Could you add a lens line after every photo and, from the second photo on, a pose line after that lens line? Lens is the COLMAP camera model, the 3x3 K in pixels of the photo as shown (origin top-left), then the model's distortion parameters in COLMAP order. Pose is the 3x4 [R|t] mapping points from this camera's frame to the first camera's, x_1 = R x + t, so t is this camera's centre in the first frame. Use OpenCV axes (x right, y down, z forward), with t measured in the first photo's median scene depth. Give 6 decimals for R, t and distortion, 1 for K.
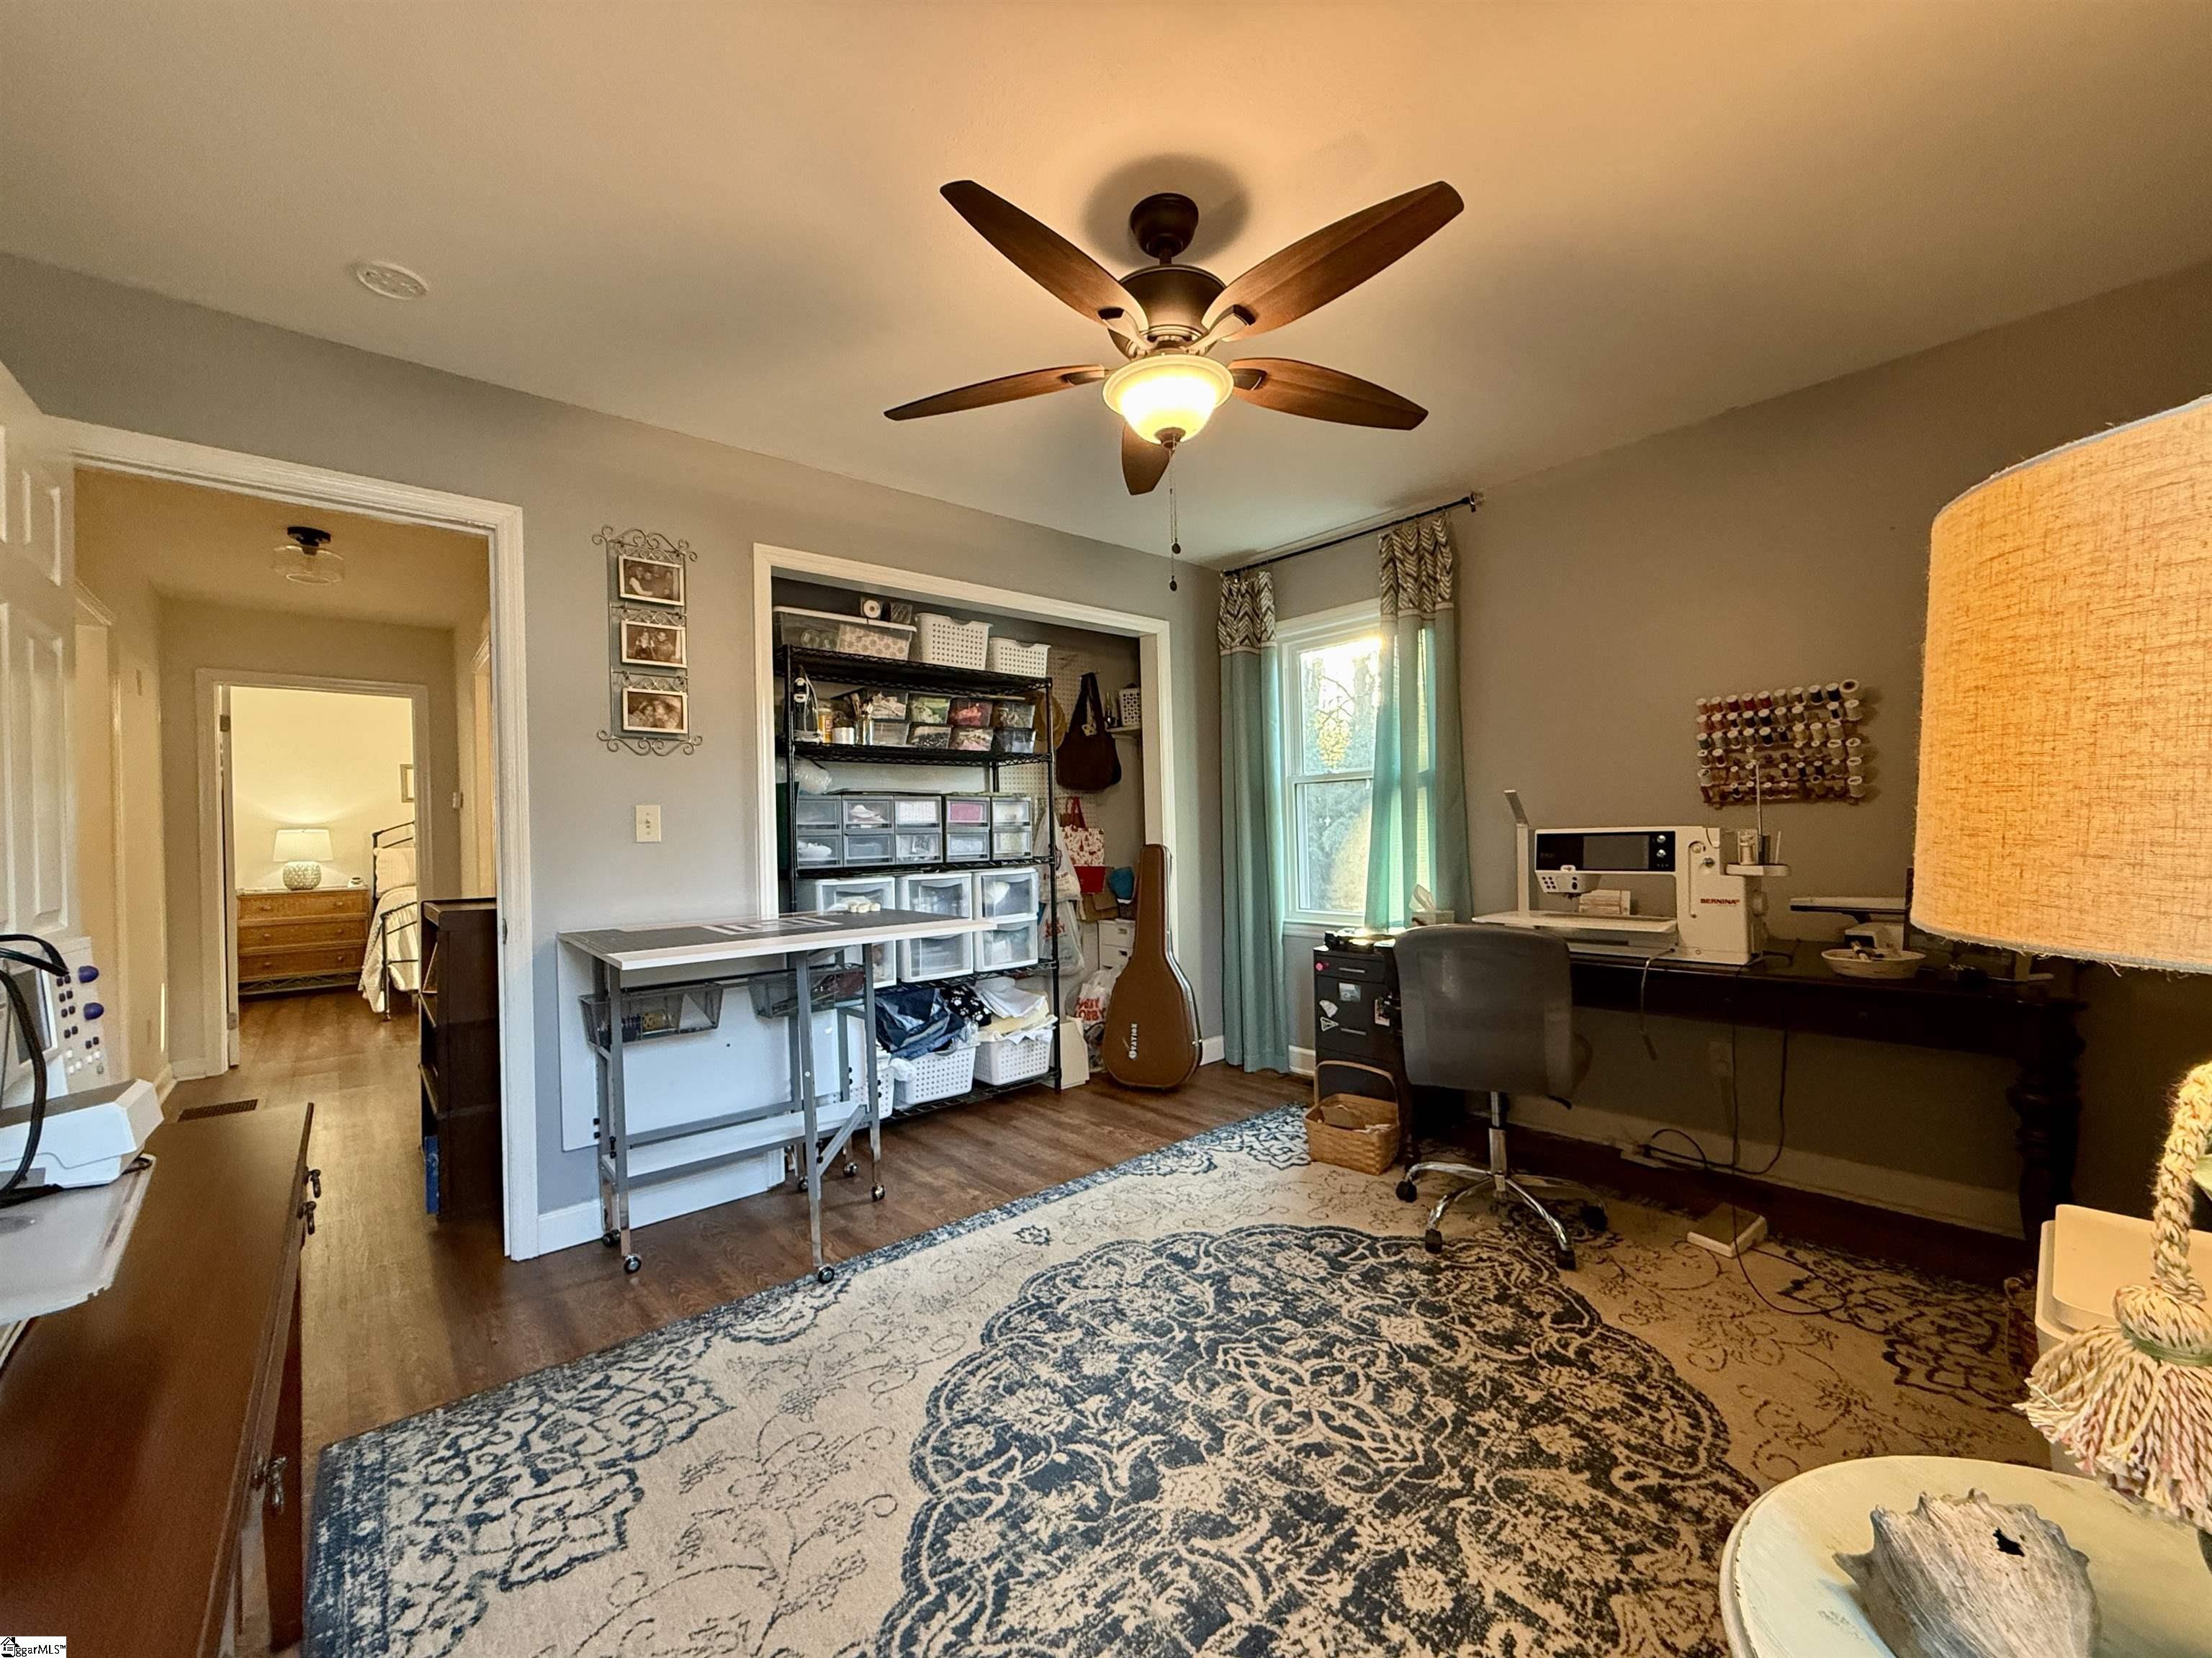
lens RADIAL K [[873.7, 0, 1094.9], [0, 873.7, 830.0], [0, 0, 1]] dist [-0.001681, 0.000175]
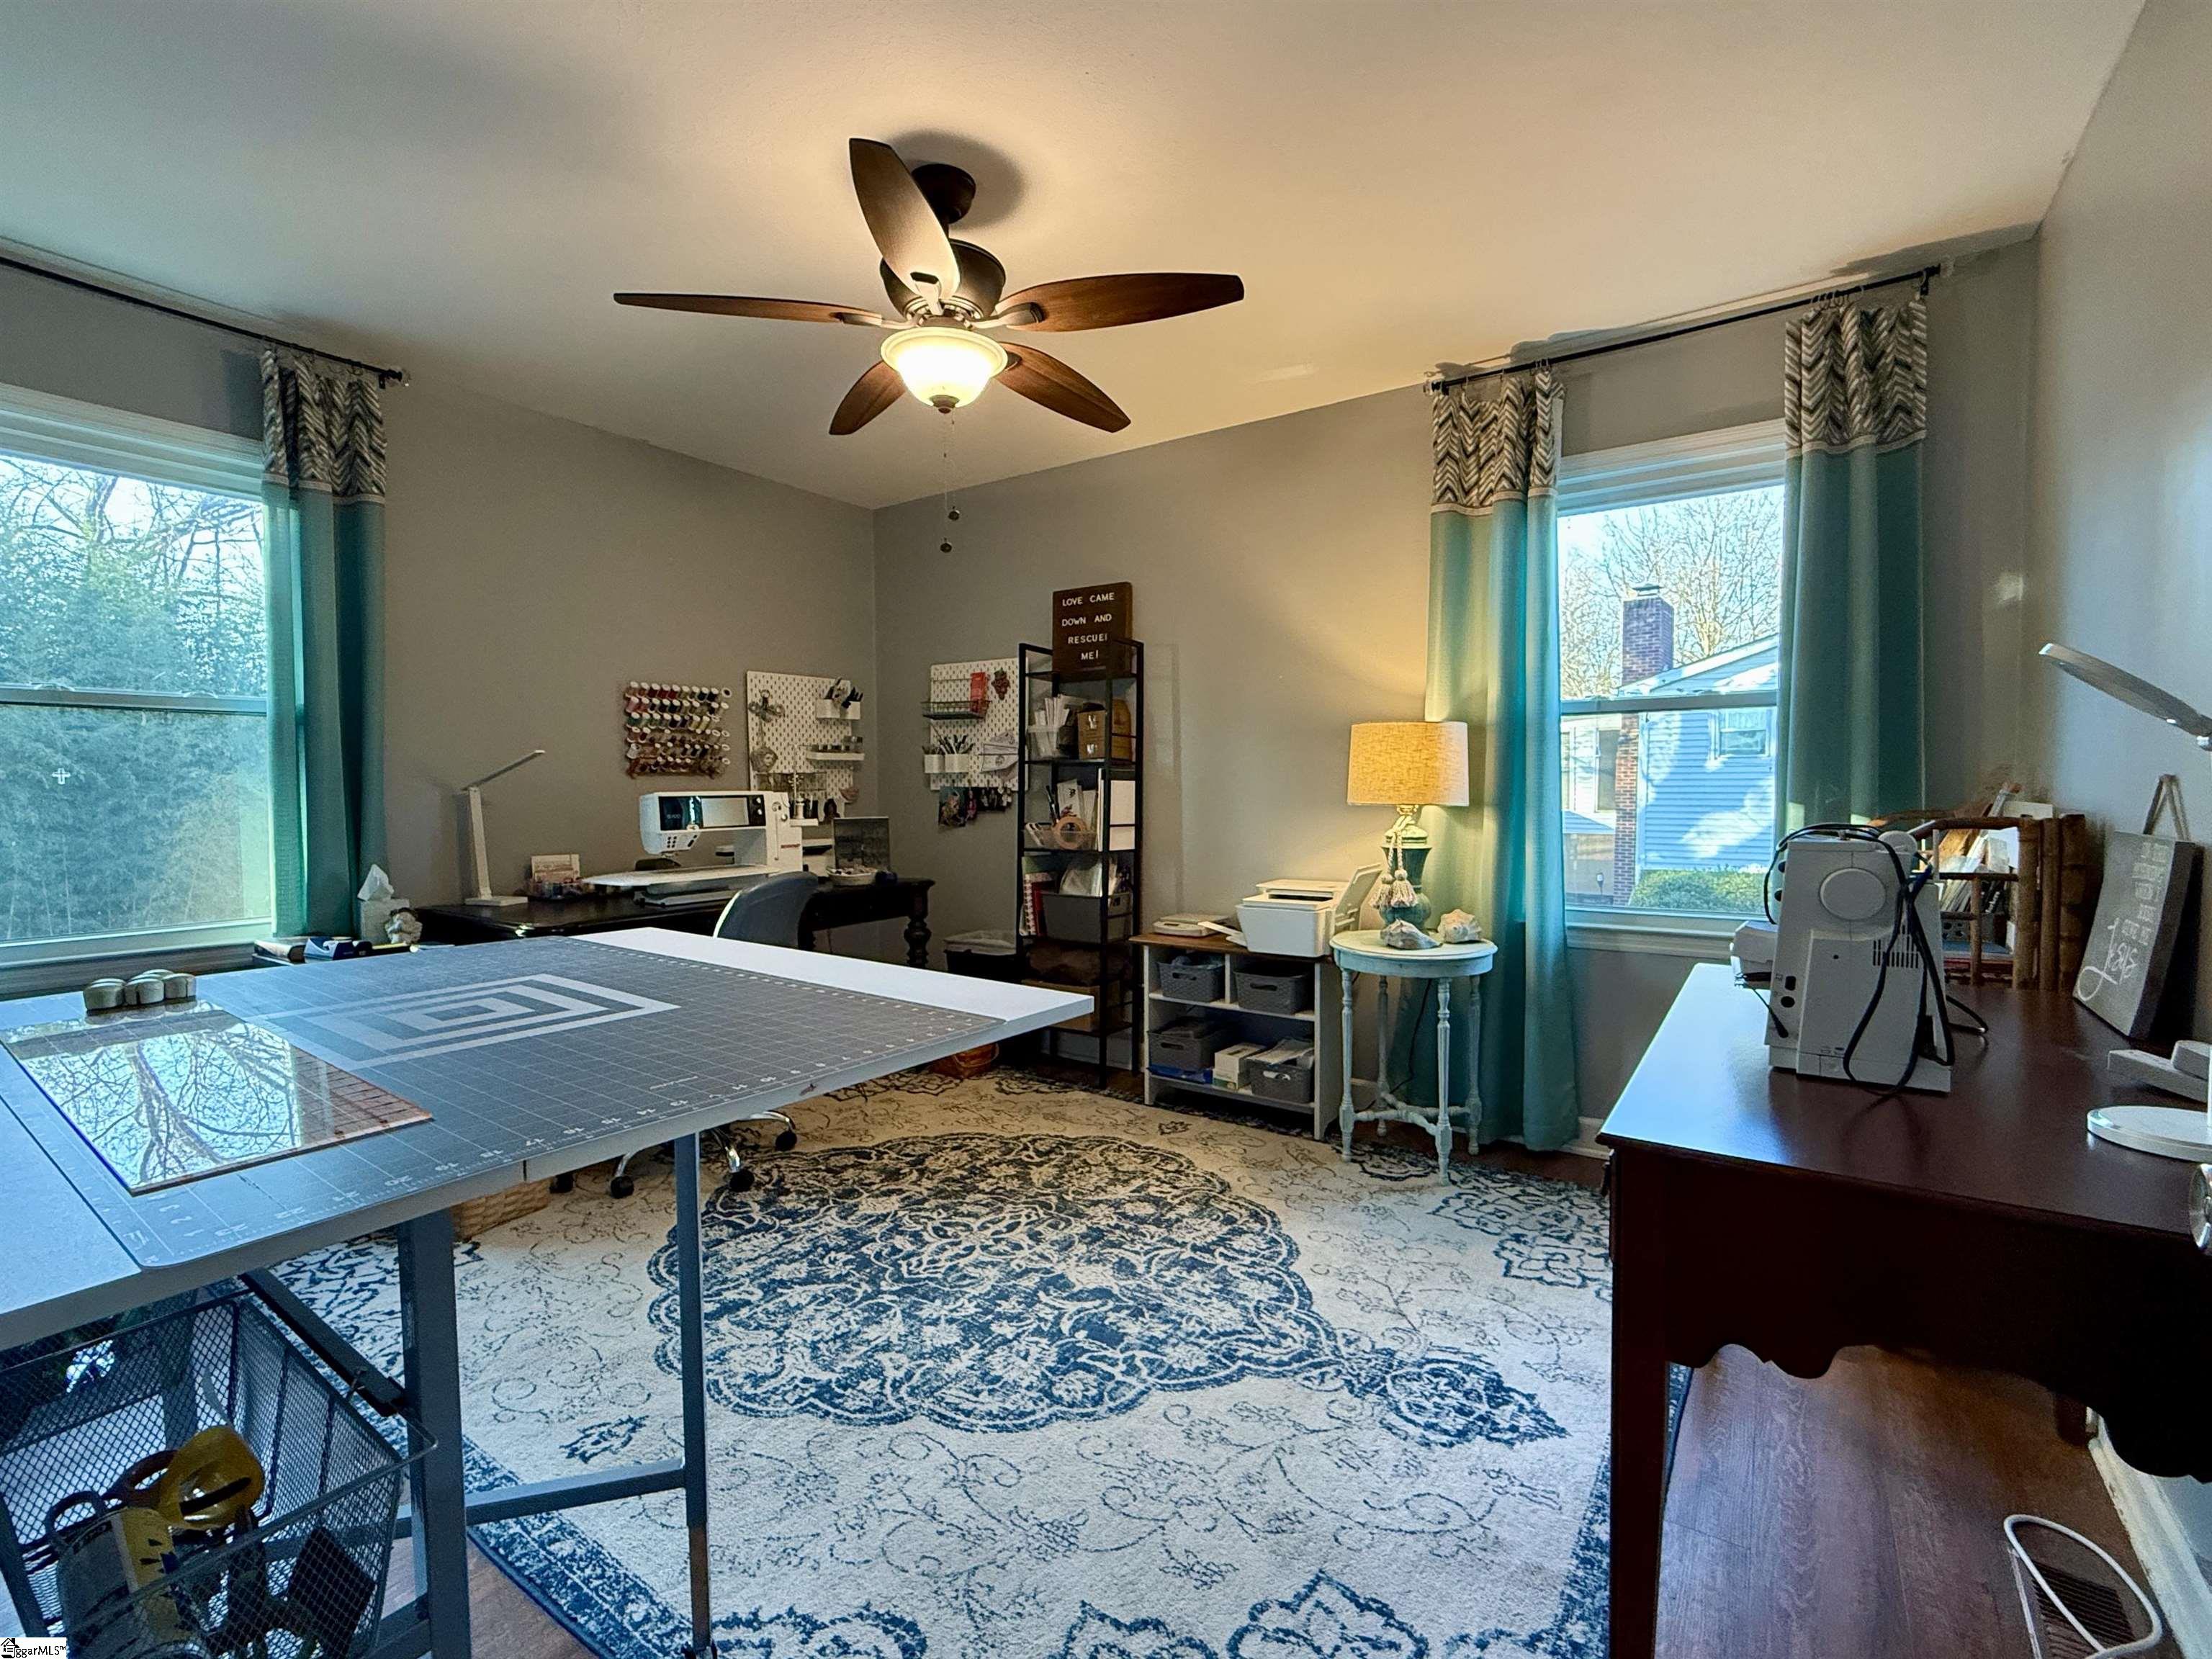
lens RADIAL K [[979.6, 0, 1106.0], [0, 979.6, 829.5], [0, 0, 1]] dist [0.000131, 0.000198]
pose [[-0.251493, -0.017421, 0.967702, -1.155775], [0.007285, 0.999776, 0.019892, 0.037225], [-0.967832, 0.012053, -0.251310, 1.171035]]
